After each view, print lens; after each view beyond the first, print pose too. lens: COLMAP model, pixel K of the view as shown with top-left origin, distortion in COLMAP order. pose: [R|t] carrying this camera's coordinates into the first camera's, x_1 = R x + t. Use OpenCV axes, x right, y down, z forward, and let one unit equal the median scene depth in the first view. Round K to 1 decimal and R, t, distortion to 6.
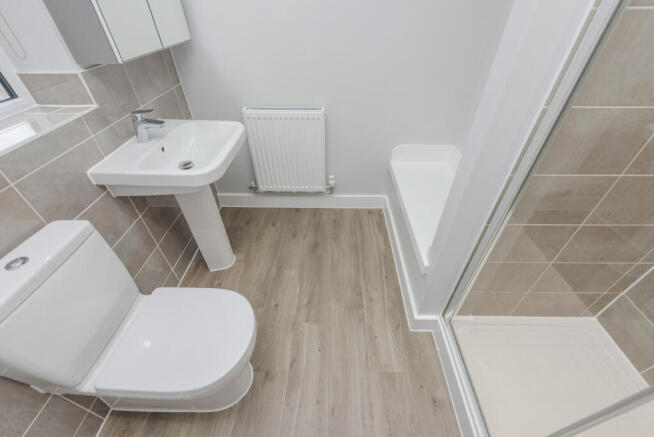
lens RADIAL K [[264.0, 0, 324.0], [0, 264.0, 216.3], [0, 0, 1]] dist [0.015939, -0.002883]
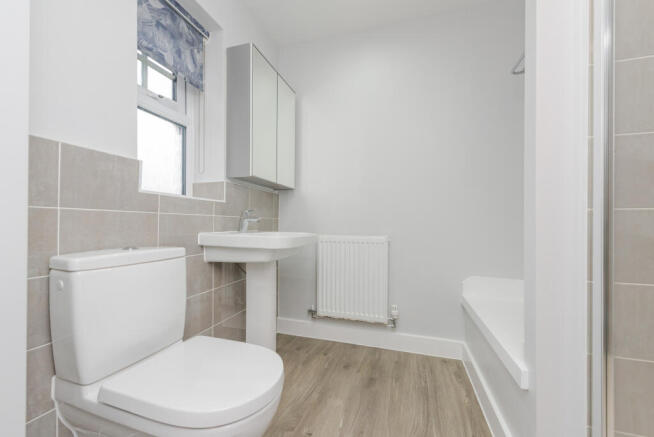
lens RADIAL K [[264.0, 0, 314.9], [0, 264.0, 228.0], [0, 0, 1]] dist [0.015939, -0.002883]
pose [[0.953793, 0.020893, -0.299738, 0.037280], [-0.206306, 0.770793, -0.602757, 0.273015], [0.218443, 0.636743, 0.739487, 0.068934]]
